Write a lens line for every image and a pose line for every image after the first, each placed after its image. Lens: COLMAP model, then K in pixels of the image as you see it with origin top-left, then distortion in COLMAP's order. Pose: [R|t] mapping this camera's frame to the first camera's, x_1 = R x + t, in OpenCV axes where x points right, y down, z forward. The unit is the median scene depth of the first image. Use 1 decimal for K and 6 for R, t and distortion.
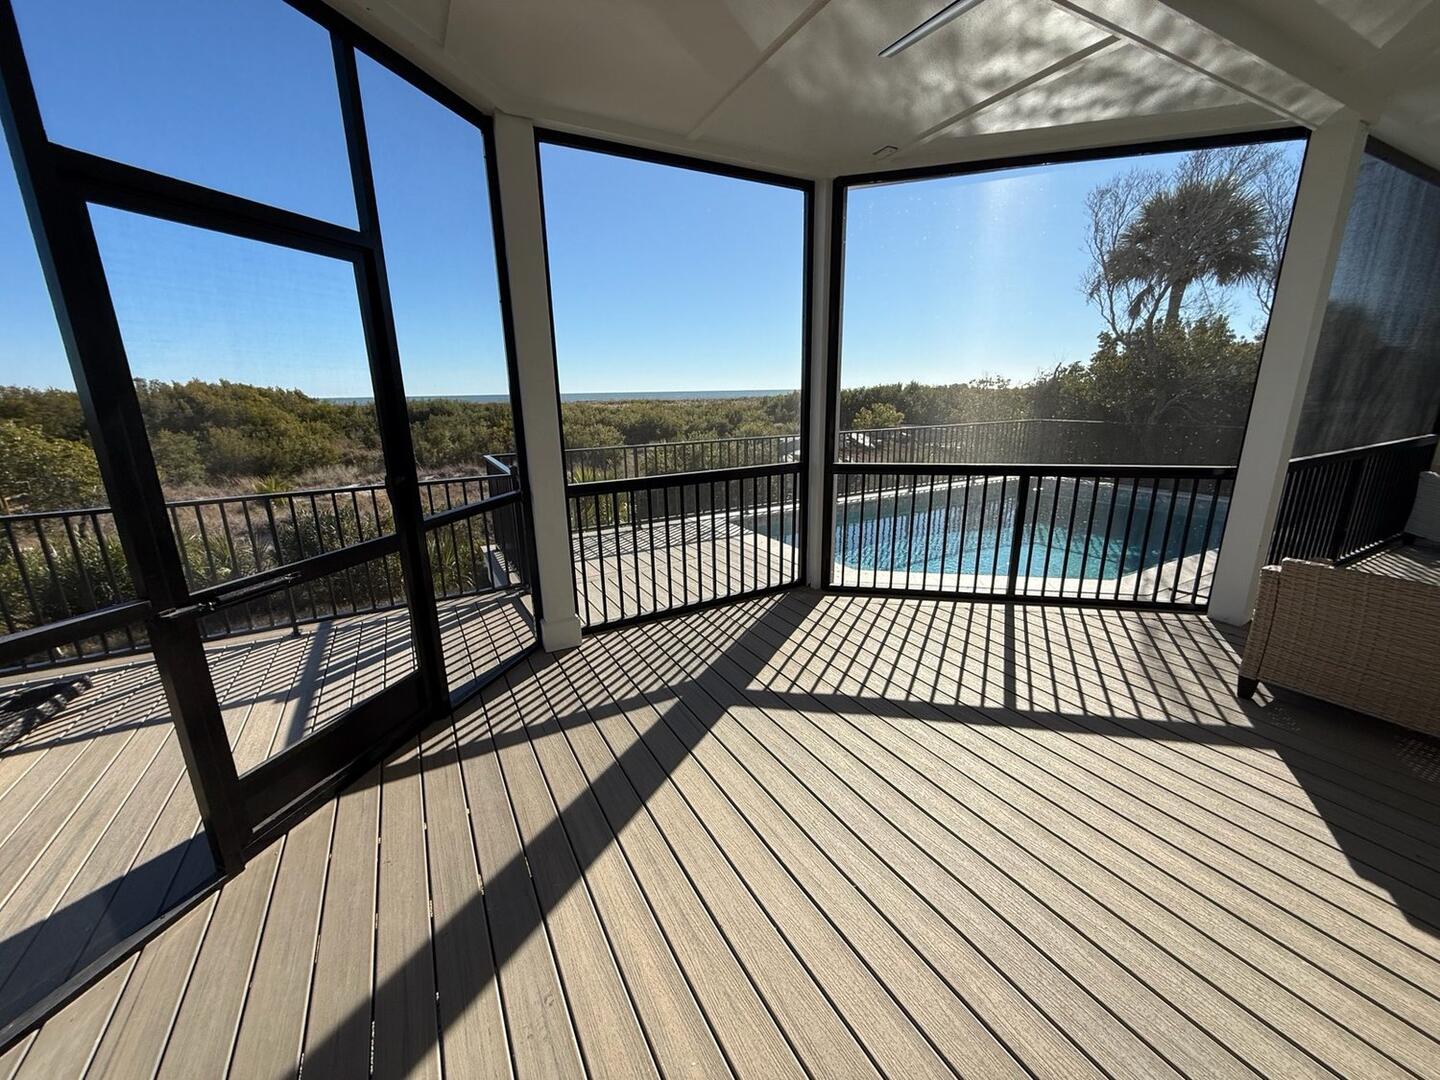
lens RADIAL K [[570.5, 0, 707.7], [0, 570.5, 542.1], [0, 0, 1]] dist [0.001387, 0.000110]
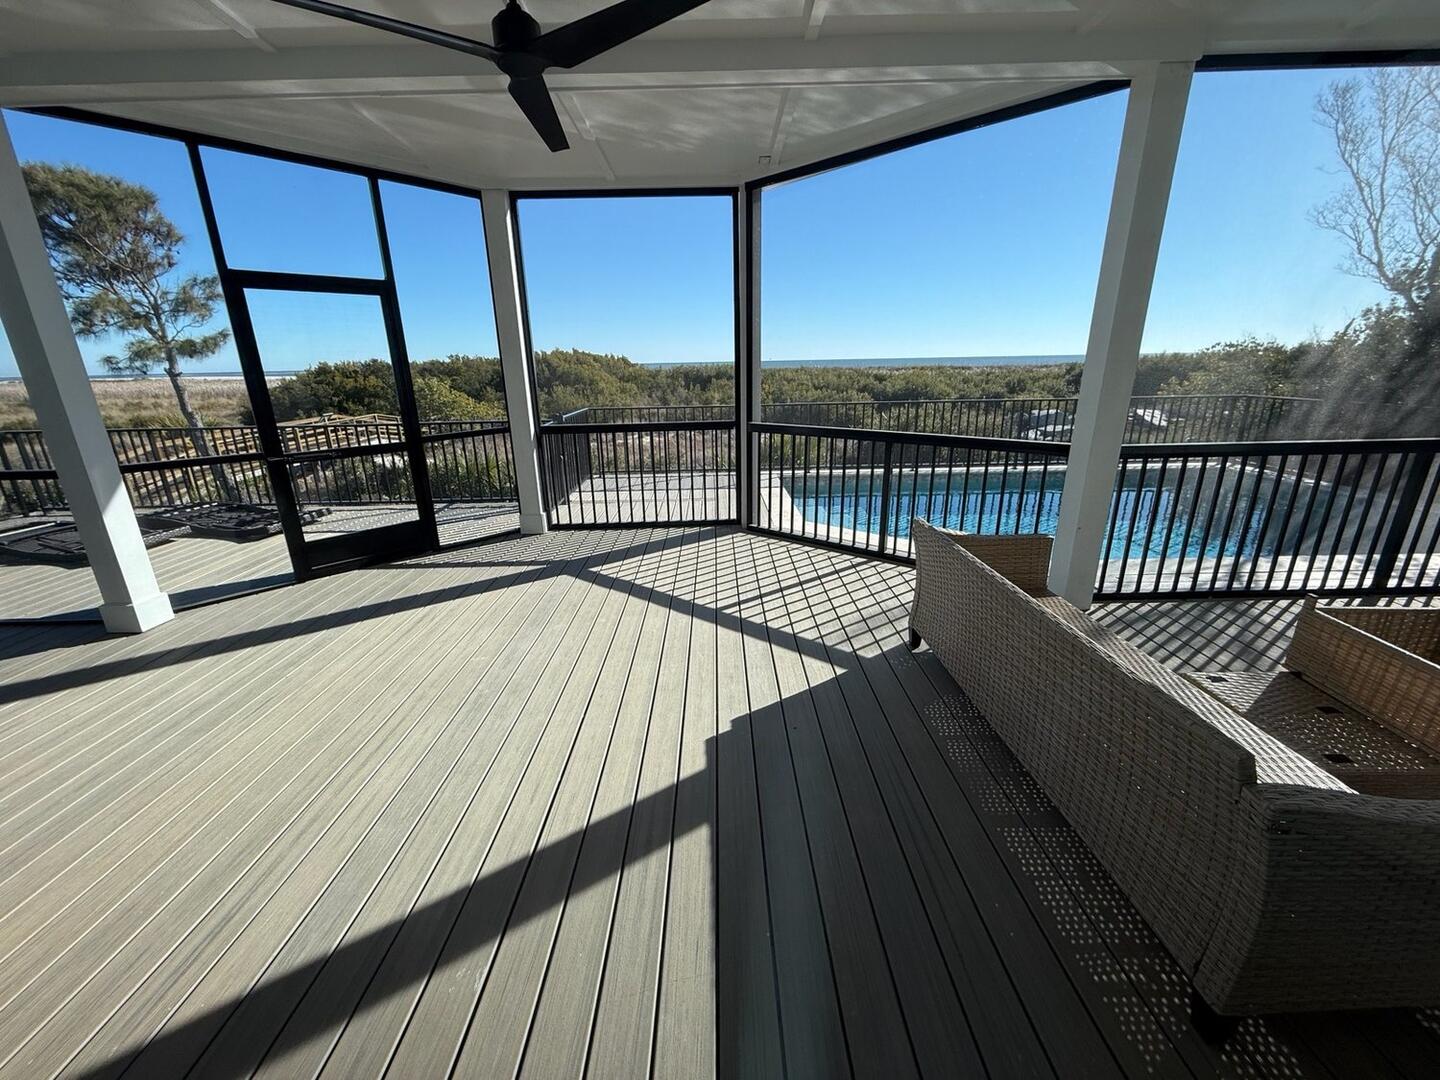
lens RADIAL K [[576.9, 0, 713.0], [0, 576.9, 540.0], [0, 0, 1]] dist [-0.000974, -0.000220]
pose [[0.875965, 0.143290, -0.460602, 0.821732], [-0.119983, 0.989574, 0.079668, 0.022268], [0.467215, -0.014522, 0.884024, -0.123847]]
